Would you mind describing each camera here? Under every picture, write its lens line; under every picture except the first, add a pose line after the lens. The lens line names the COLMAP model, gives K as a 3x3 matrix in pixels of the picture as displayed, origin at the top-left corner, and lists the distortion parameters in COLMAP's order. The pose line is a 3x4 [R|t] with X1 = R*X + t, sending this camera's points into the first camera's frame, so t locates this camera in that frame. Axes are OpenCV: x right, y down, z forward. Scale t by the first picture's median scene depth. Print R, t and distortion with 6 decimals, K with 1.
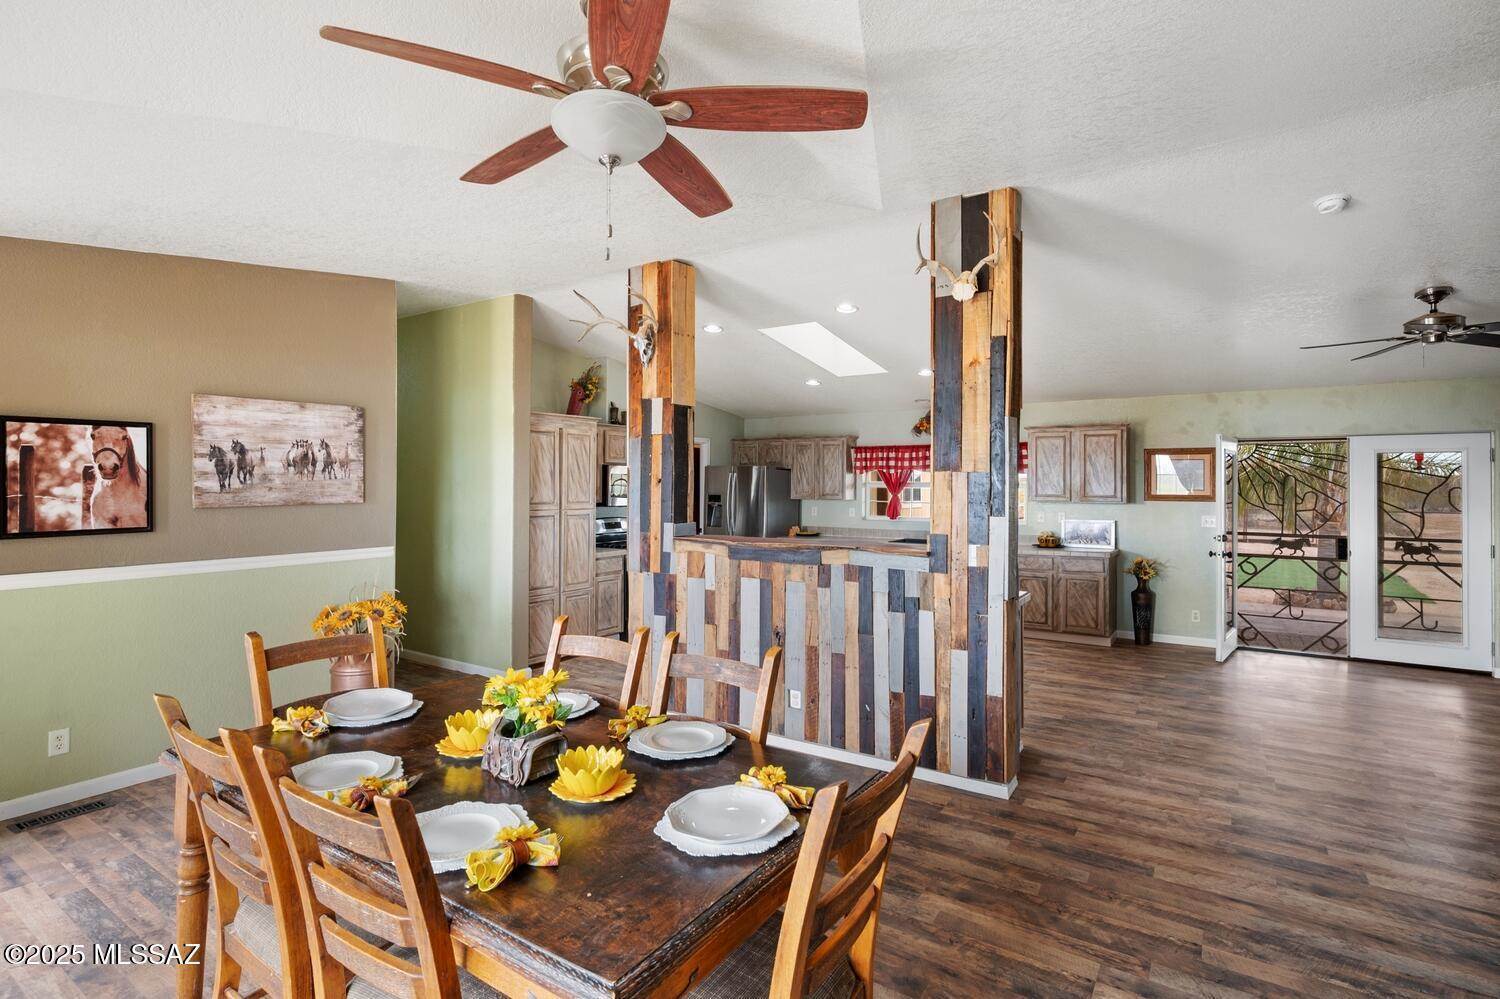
lens RADIAL K [[729.0, 0, 747.9], [0, 729.0, 476.5], [0, 0, 1]] dist [-0.003176, -0.000433]
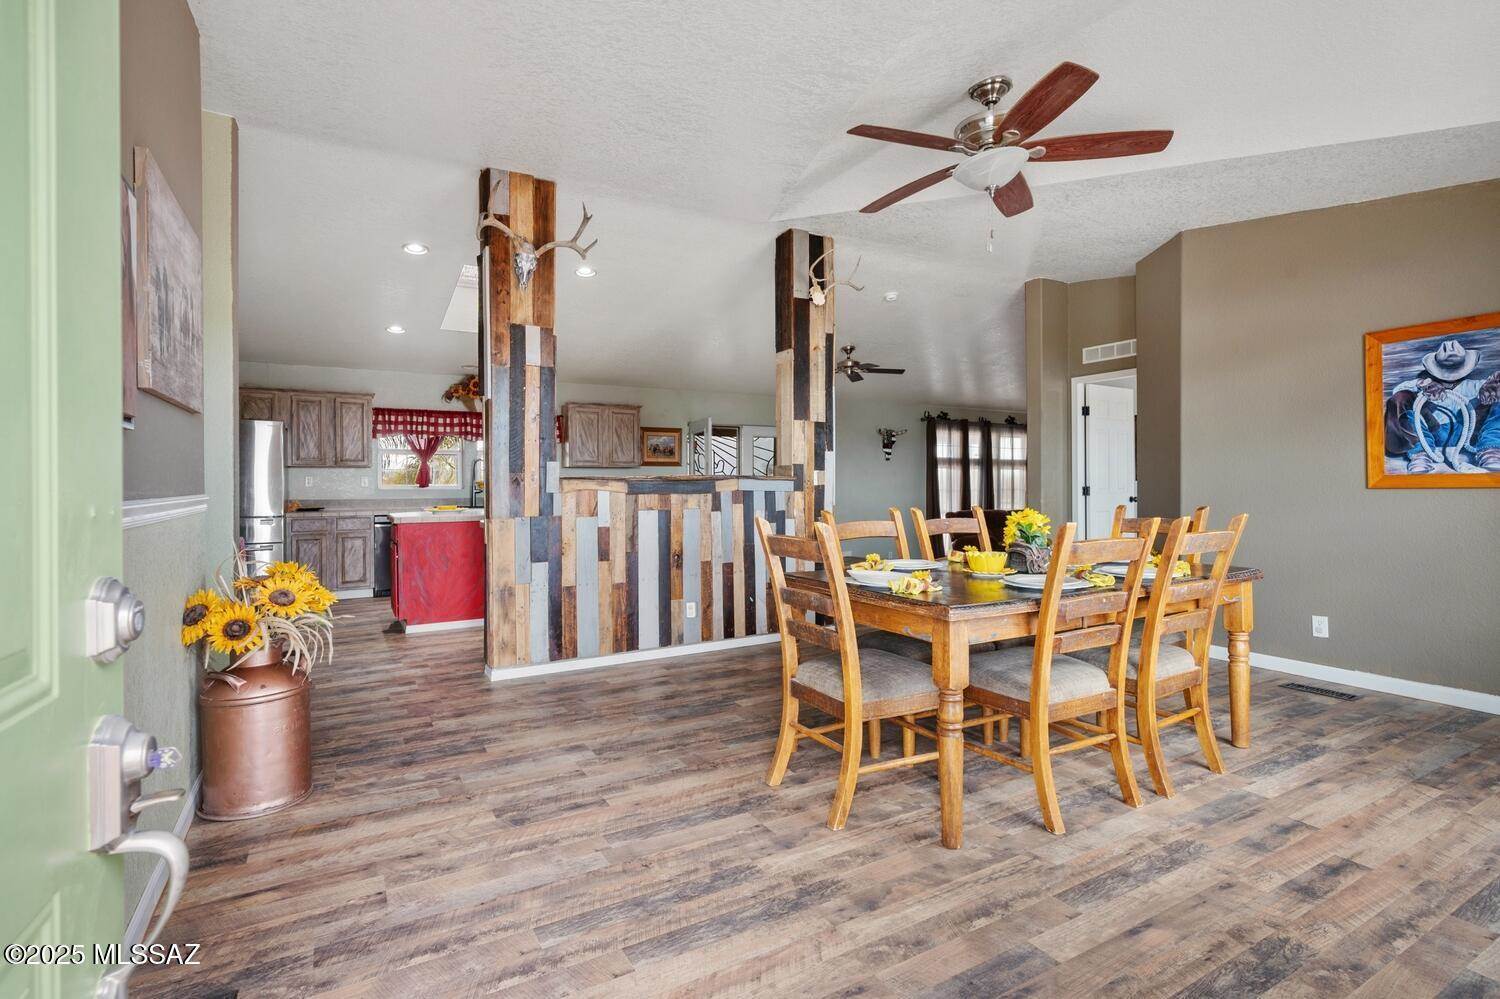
lens RADIAL K [[728.5, 0, 749.3], [0, 728.5, 489.5], [0, 0, 1]] dist [-0.001288, -0.000129]
pose [[0.443083, -0.012601, 0.896392, -0.559367], [-0.000727, 0.999896, 0.014415, 0.057202], [-0.896480, -0.007039, 0.443028, 0.238371]]
